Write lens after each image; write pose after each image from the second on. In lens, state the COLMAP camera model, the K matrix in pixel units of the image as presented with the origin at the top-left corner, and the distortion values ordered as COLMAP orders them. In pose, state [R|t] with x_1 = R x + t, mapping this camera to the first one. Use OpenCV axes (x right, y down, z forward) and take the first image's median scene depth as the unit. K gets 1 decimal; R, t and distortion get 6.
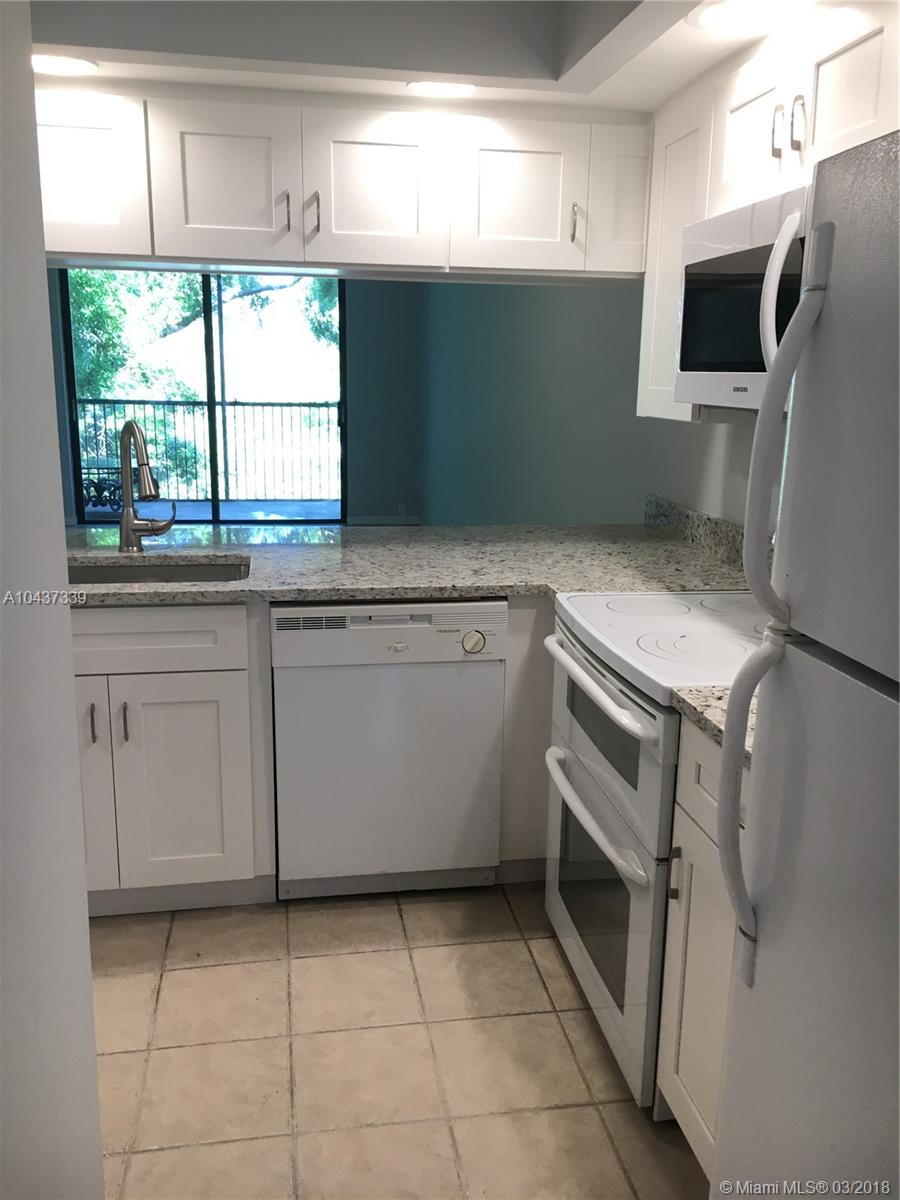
lens RADIAL K [[1031.8, 0, 450.4], [0, 1031.8, 599.8], [0, 0, 1]] dist [0.035093, -0.014145]
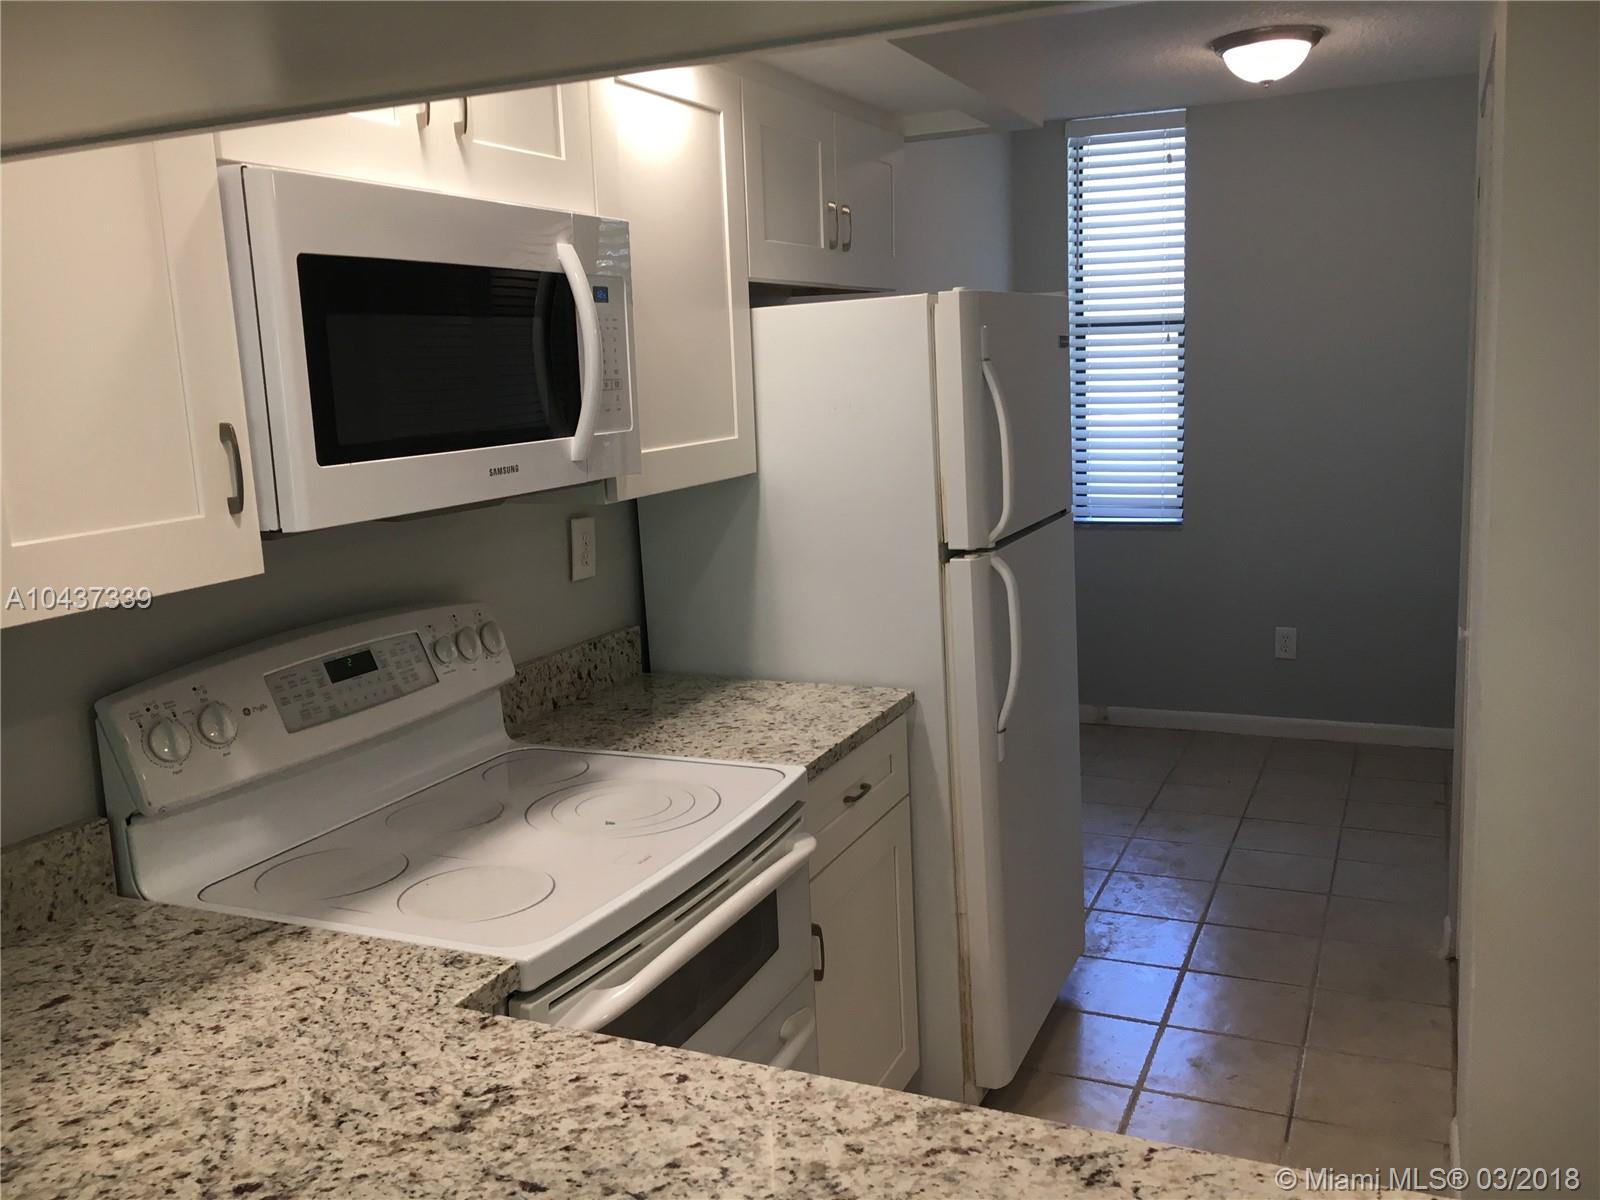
lens RADIAL K [[1375.7, 0, 801.5], [0, 1375.7, 599.5], [0, 0, 1]] dist [0.035093, -0.014145]
pose [[-0.837477, -0.063753, 0.542740, -0.379873], [0.154547, 0.924996, 0.347129, -0.414612], [-0.524163, 0.374591, -0.764810, 1.647573]]
